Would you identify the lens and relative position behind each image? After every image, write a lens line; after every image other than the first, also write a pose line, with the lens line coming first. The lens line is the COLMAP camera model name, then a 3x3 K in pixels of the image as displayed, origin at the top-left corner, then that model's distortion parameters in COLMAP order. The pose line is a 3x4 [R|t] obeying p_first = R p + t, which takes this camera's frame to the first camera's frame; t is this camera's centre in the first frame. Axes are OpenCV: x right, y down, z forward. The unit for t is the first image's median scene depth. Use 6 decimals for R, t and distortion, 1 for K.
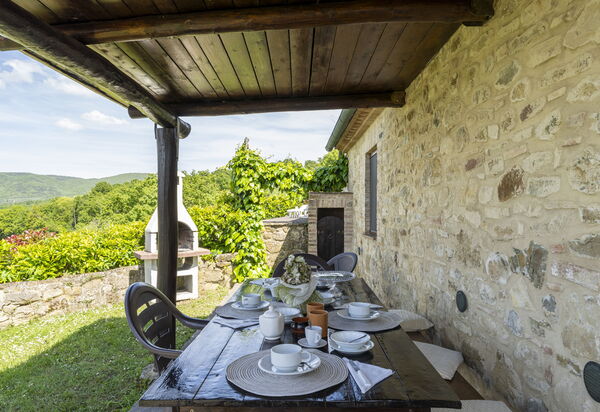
lens RADIAL K [[414.5, 0, 300.9], [0, 414.5, 202.5], [0, 0, 1]] dist [0.008806, 0.006672]
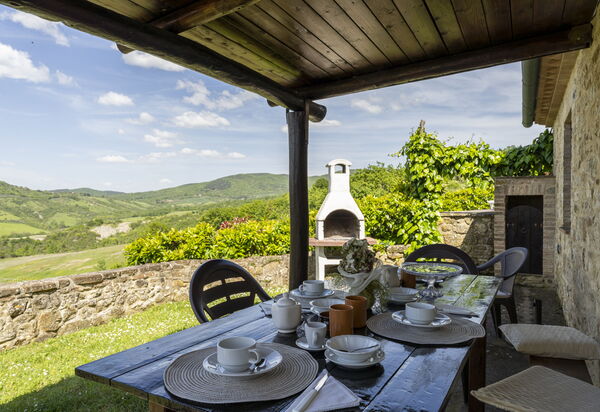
lens RADIAL K [[414.5, 0, 300.0], [0, 414.5, 204.7], [0, 0, 1]] dist [0.008806, 0.006672]
pose [[0.873273, -0.000165, -0.487231, 0.085811], [0.009401, 0.999819, 0.016511, 0.013802], [0.487140, -0.018999, 0.873117, 0.066824]]
